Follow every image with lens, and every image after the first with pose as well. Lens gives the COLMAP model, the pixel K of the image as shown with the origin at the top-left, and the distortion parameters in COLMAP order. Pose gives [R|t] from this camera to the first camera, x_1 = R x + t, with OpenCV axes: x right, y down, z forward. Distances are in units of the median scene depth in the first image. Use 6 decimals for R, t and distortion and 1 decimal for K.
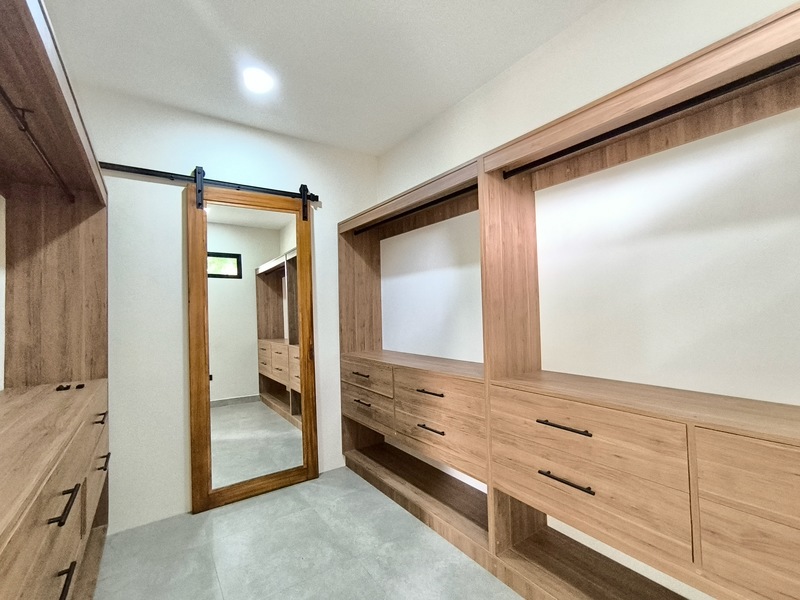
lens RADIAL K [[362.4, 0, 397.5], [0, 362.4, 298.5], [0, 0, 1]] dist [-0.040508, 0.021569]
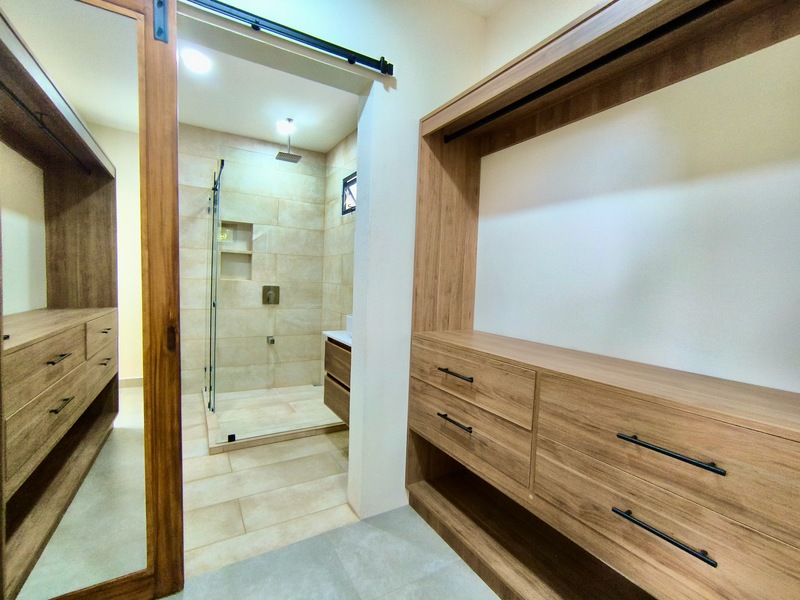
lens RADIAL K [[362.4, 0, 397.5], [0, 362.4, 298.5], [0, 0, 1]] dist [-0.040508, 0.021569]
pose [[0.995174, 0.066907, -0.071774, -0.146978], [-0.060942, 0.994742, 0.082302, 0.045171], [0.076903, -0.077531, 0.994020, 0.396161]]
